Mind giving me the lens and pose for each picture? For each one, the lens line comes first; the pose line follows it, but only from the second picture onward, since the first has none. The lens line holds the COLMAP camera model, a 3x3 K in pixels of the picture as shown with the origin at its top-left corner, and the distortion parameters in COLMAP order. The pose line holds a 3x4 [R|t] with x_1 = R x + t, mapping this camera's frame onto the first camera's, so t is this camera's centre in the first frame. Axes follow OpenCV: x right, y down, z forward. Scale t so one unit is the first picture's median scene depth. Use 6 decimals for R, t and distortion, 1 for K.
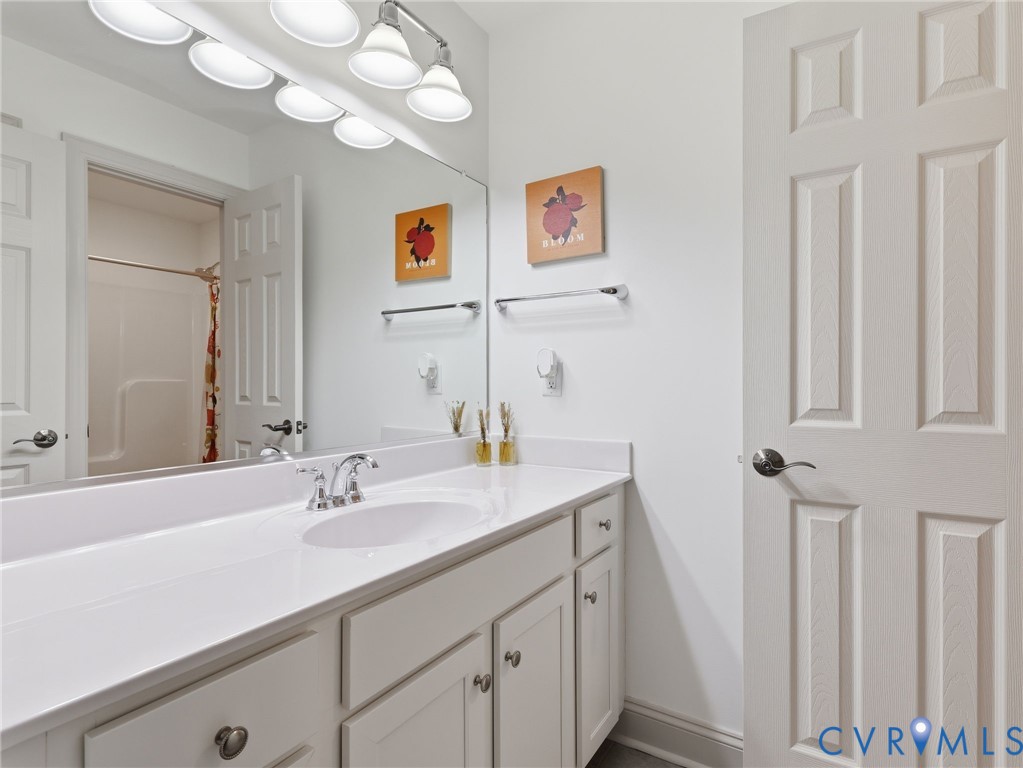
lens RADIAL K [[536.8, 0, 505.0], [0, 536.8, 380.9], [0, 0, 1]] dist [0.003284, 0.000129]
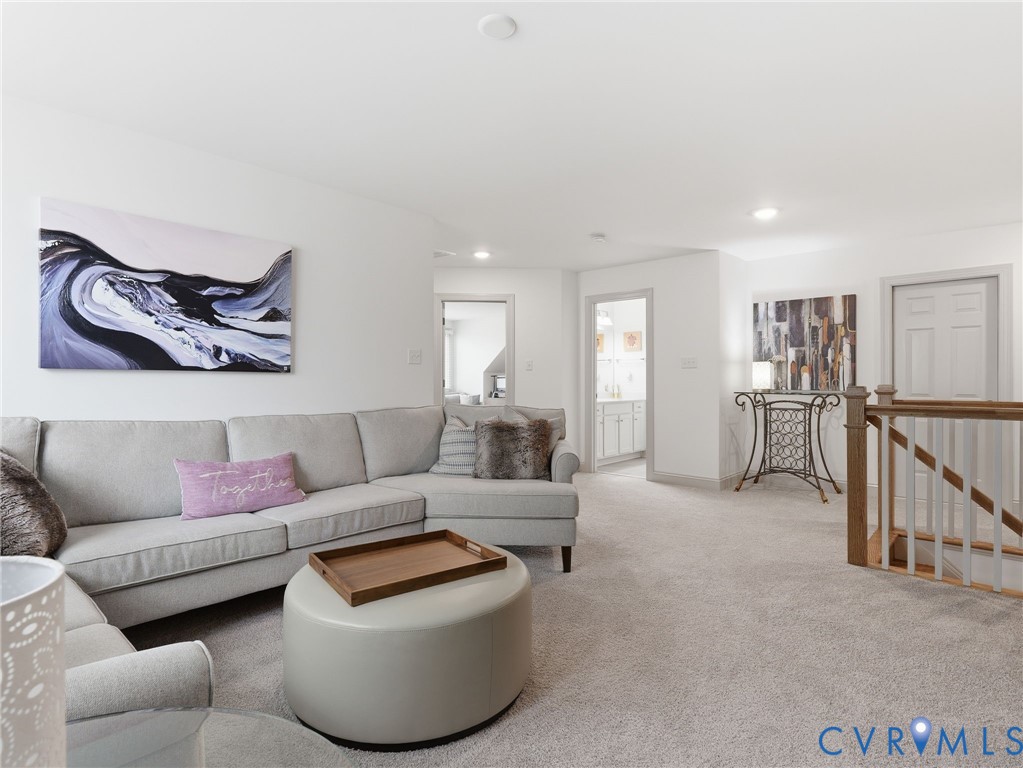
lens RADIAL K [[536.8, 0, 505.0], [0, 536.8, 380.9], [0, 0, 1]] dist [0.003284, 0.000129]
pose [[0.985219, -0.000420, -0.171296, -0.156577], [0.000537, 1.000000, 0.000638, 0.014094], [0.171296, -0.000720, 0.985219, -3.359282]]
